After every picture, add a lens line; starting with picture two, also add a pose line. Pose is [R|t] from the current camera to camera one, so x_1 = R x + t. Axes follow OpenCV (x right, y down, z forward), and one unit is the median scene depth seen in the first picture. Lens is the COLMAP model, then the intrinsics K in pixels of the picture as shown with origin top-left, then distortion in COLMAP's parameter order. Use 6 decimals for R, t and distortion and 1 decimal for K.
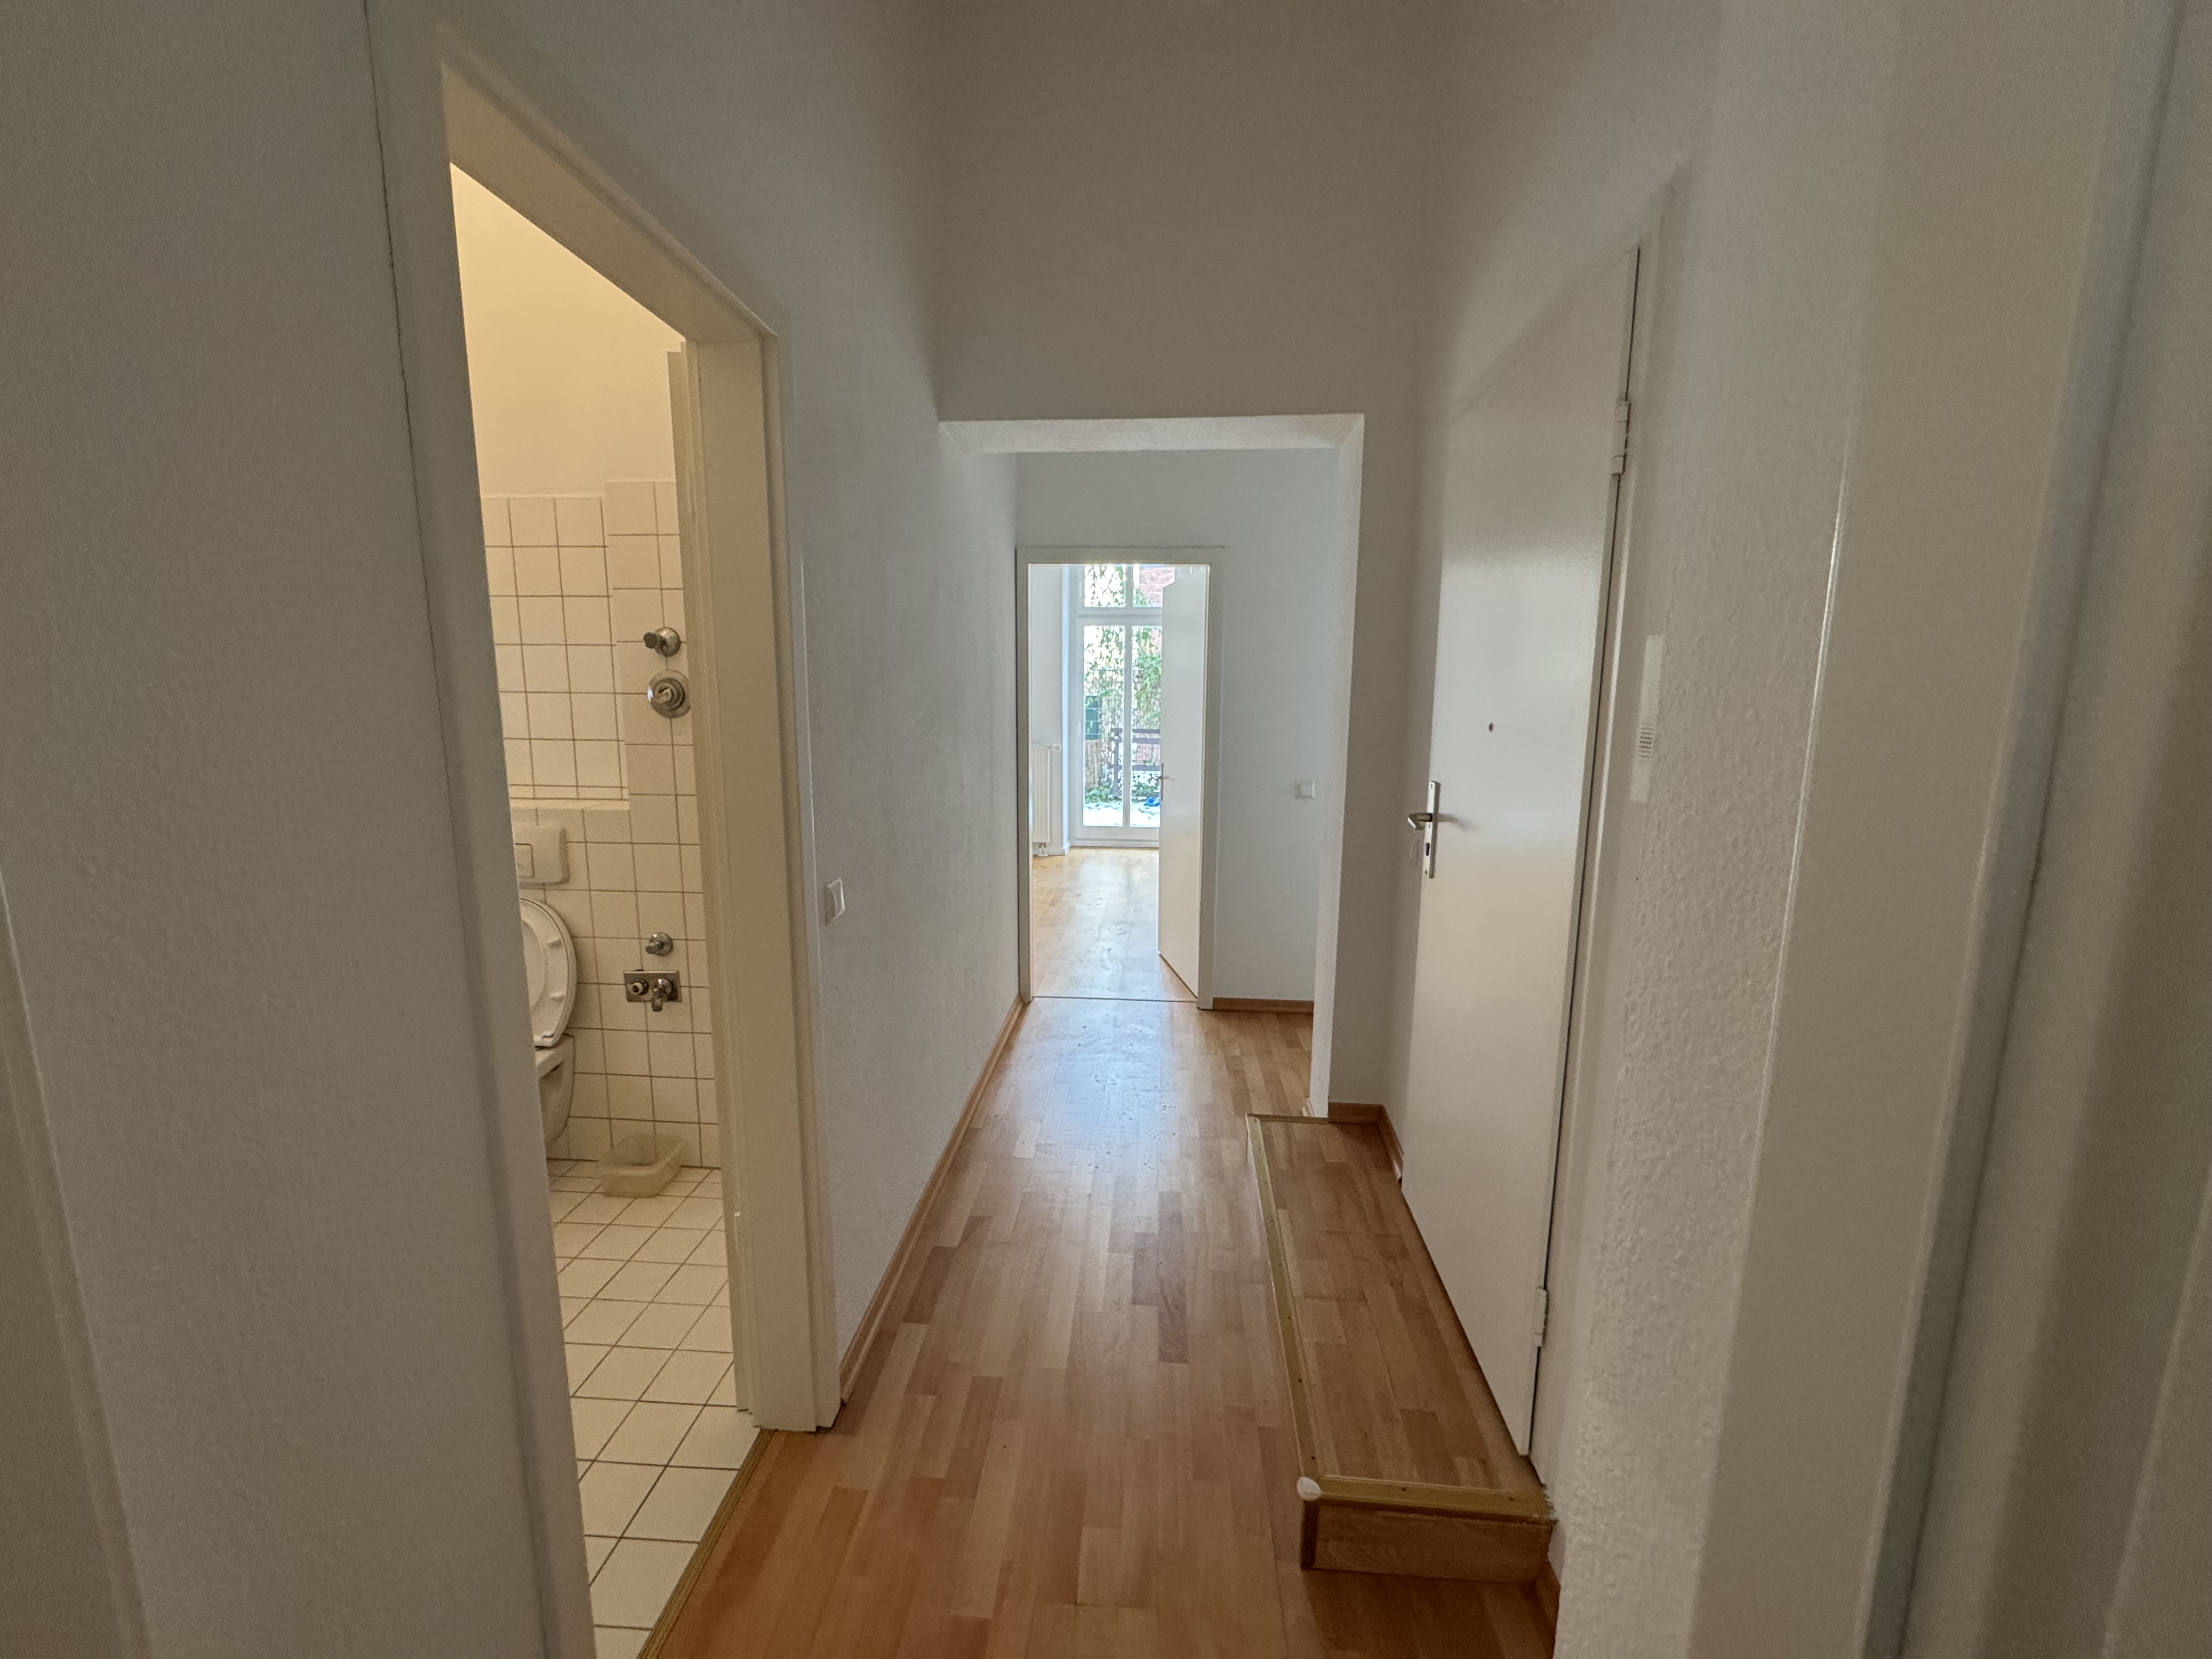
lens RADIAL K [[886.5, 0, 1098.7], [0, 886.5, 829.1], [0, 0, 1]] dist [-0.003921, -0.000153]
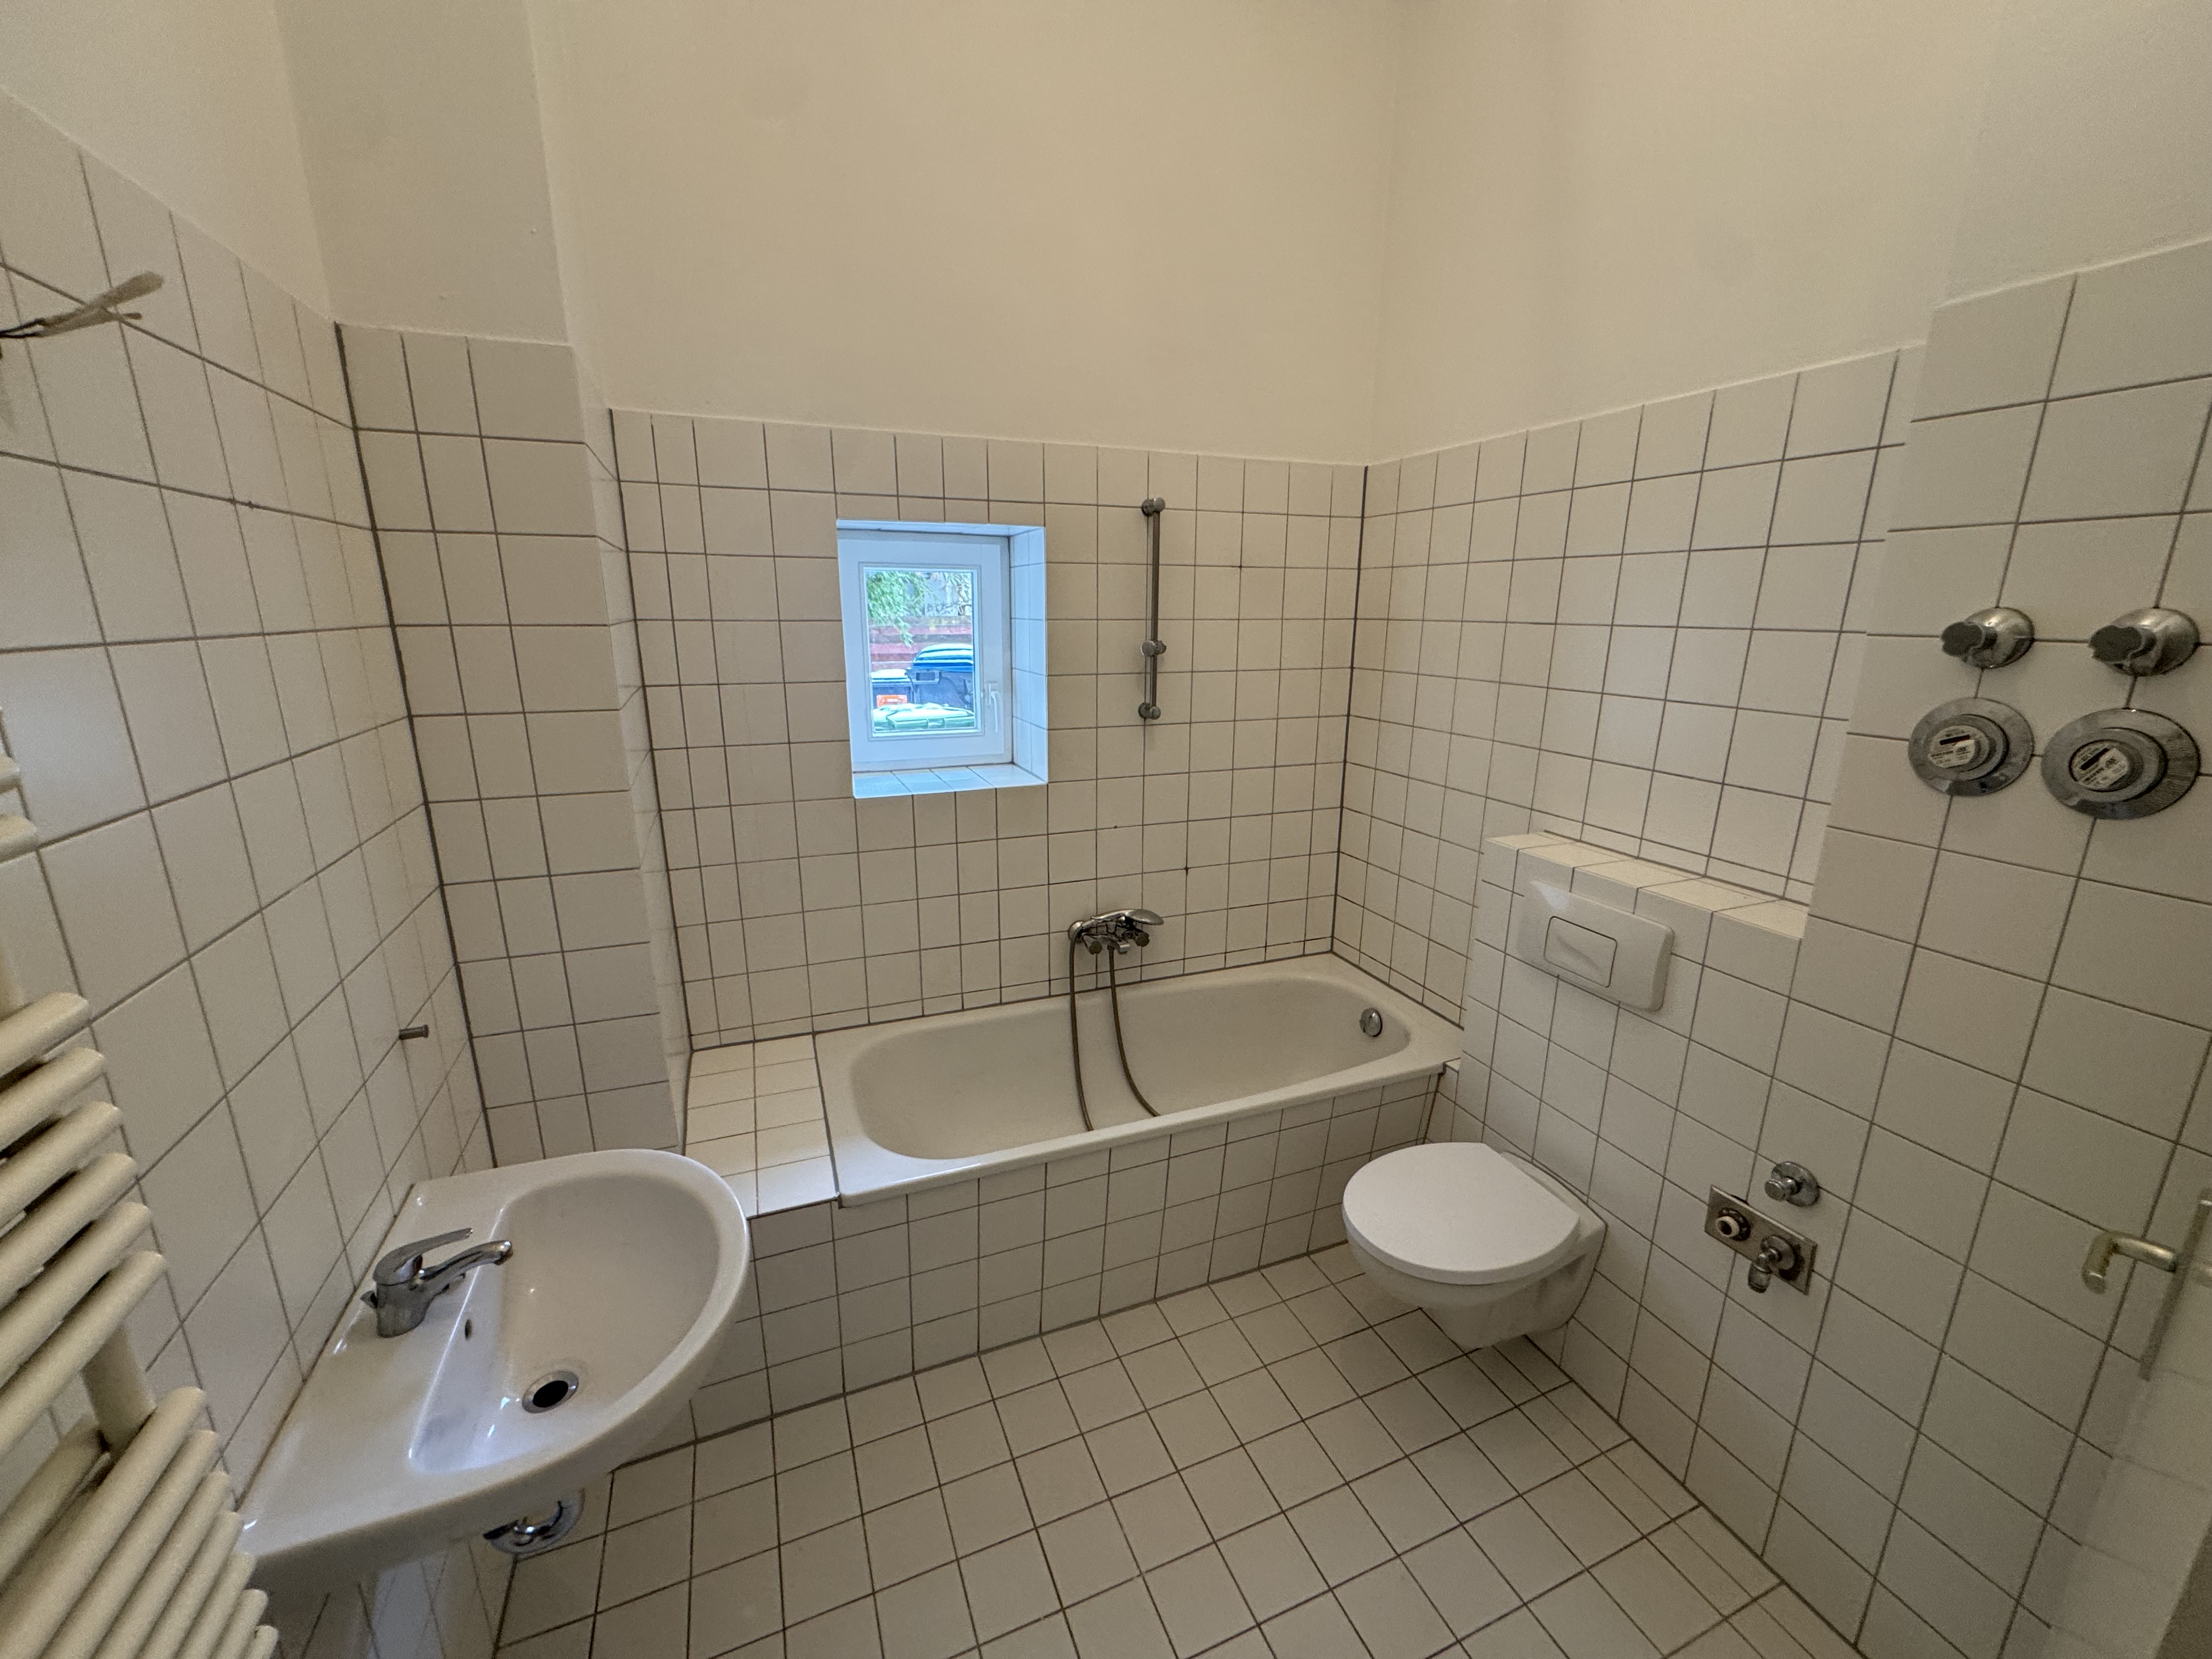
lens RADIAL K [[886.5, 0, 1102.1], [0, 886.5, 828.4], [0, 0, 1]] dist [-0.003921, -0.000153]
pose [[0.445388, 0.213625, -0.869479, -0.254518], [-0.146839, 0.975398, 0.164431, -0.113714], [0.883214, 0.054438, 0.465799, 0.346971]]
